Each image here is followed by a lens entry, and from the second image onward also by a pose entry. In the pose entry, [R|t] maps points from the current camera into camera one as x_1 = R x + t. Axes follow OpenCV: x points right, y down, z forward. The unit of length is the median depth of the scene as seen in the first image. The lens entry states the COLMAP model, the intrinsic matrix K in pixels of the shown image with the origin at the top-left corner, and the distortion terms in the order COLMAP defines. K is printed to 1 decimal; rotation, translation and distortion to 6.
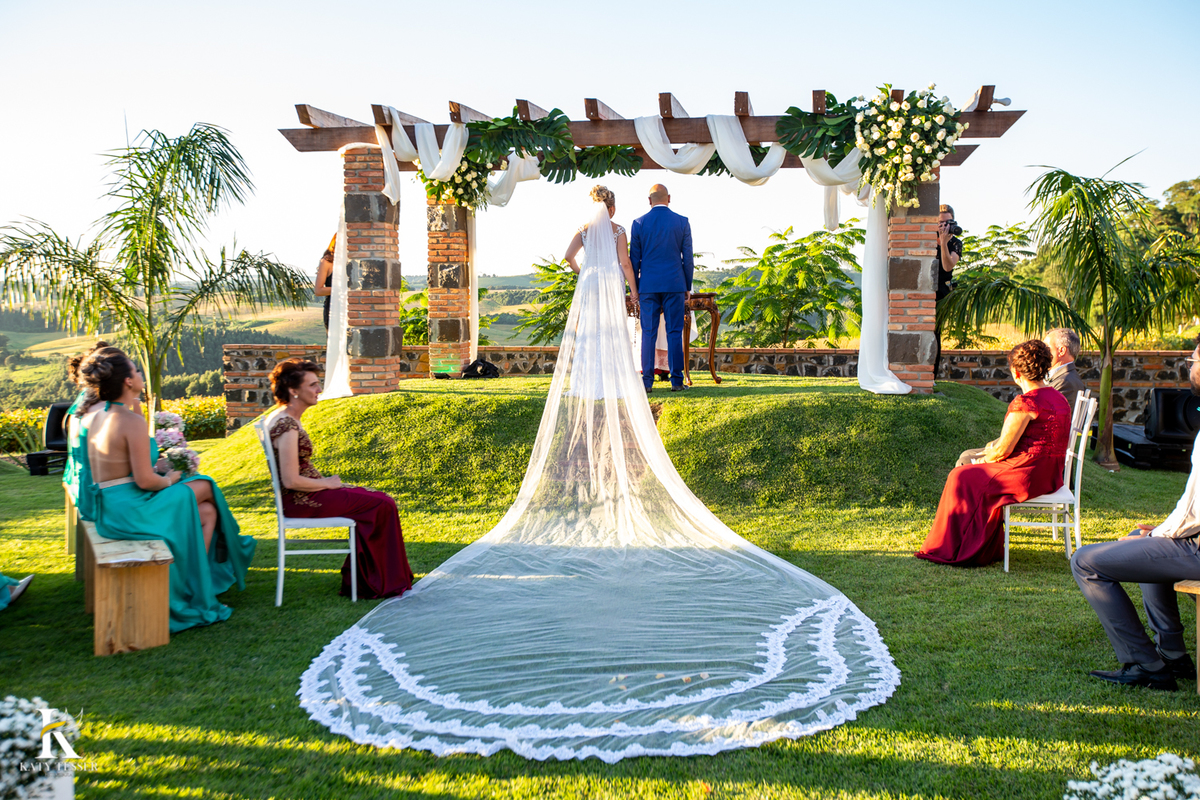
lens RADIAL K [[1167.1, 0, 600.0], [0, 1167.1, 400.0], [0, 0, 1]] dist [0.044973, 0.011133]
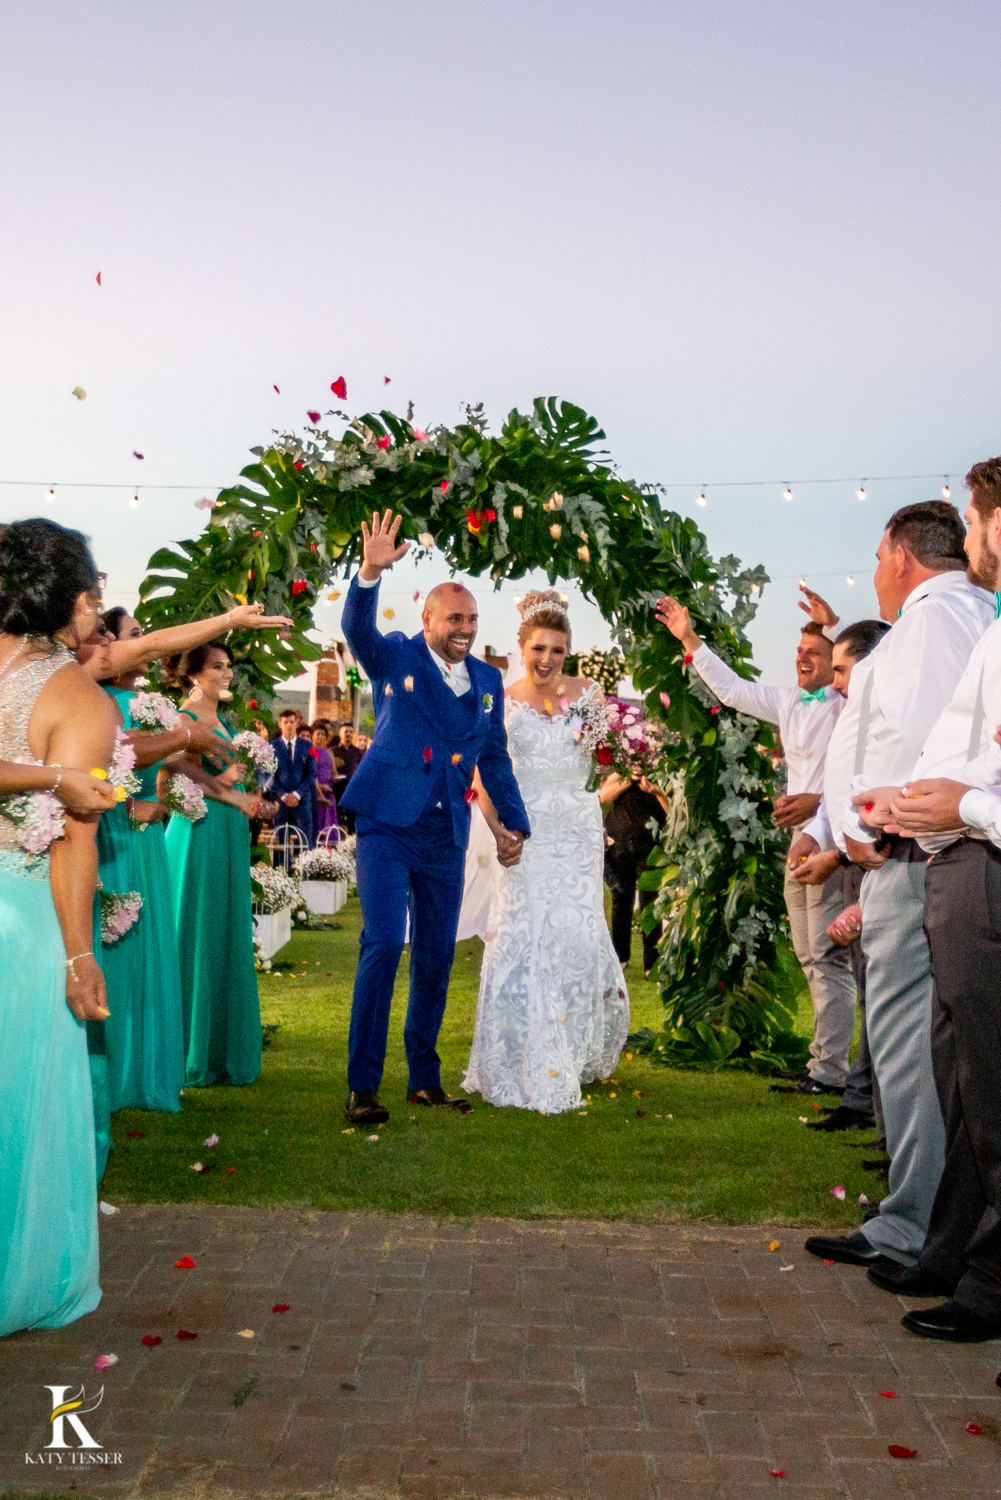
lens RADIAL K [[2229.7, 0, 500.5], [0, 2229.7, 750.0], [0, 0, 1]] dist [-0.081109, -0.096285]
pose [[0.990672, 0.034867, 0.131733, -0.333205], [-0.022302, 0.995162, -0.095686, 0.226546], [-0.134432, 0.091855, 0.986656, -2.194978]]
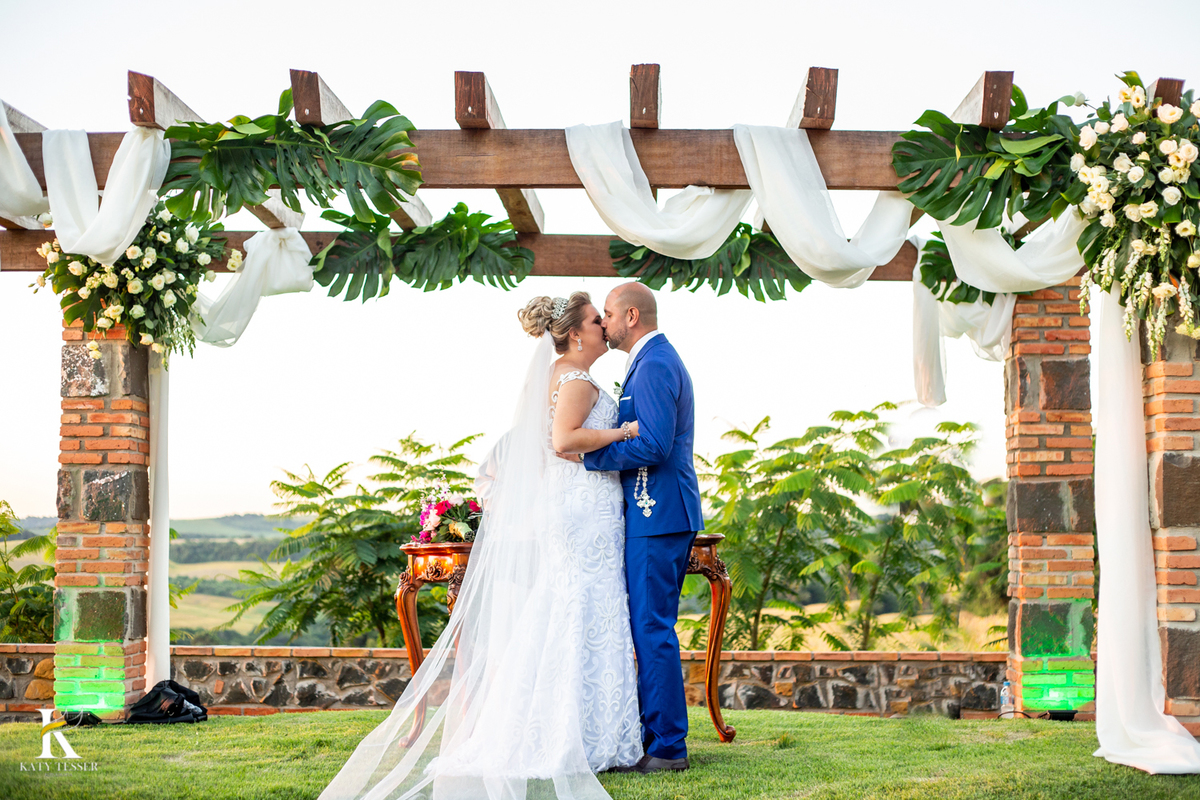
lens RADIAL K [[1783.8, 0, 600.0], [0, 1783.8, 400.0], [0, 0, 1]] dist [-0.081109, -0.096285]
pose [[0.988806, 0.018964, 0.147995, -0.042960], [0.006894, 0.985023, -0.172287, -0.023339], [-0.149045, 0.171379, 0.973866, 0.304904]]
